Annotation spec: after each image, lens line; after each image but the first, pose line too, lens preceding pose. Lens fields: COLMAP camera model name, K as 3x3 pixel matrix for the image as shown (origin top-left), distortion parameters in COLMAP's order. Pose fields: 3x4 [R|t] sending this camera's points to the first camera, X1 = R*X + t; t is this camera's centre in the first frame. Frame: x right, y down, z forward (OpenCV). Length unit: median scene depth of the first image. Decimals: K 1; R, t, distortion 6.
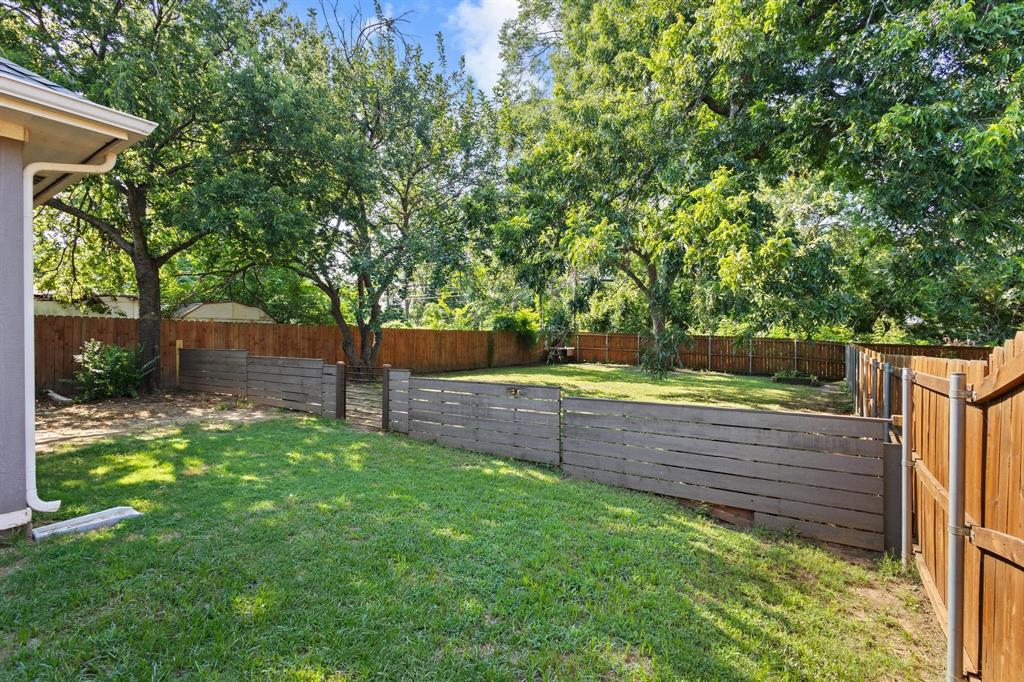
lens RADIAL K [[465.6, 0, 513.7], [0, 465.6, 341.8], [0, 0, 1]] dist [0.010823, -0.004645]
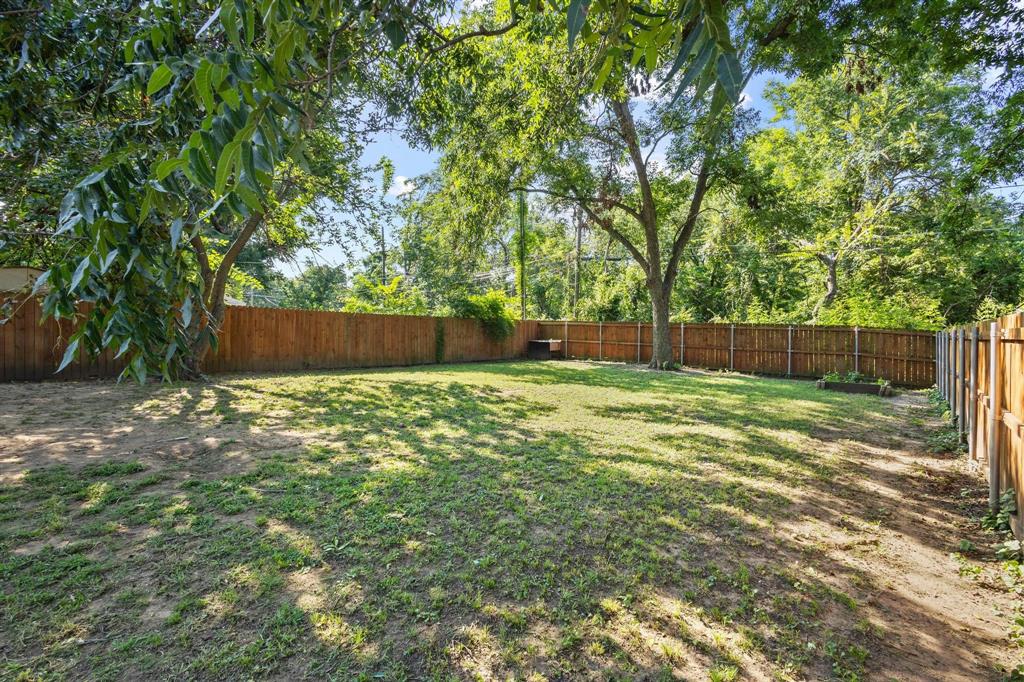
lens RADIAL K [[465.6, 0, 513.7], [0, 465.6, 341.8], [0, 0, 1]] dist [0.010823, -0.004645]
pose [[0.993974, 0.006117, -0.109446, 0.151462], [-0.006152, 0.999981, 0.000013, 0.017198], [0.109445, 0.000660, 0.993993, 0.222426]]
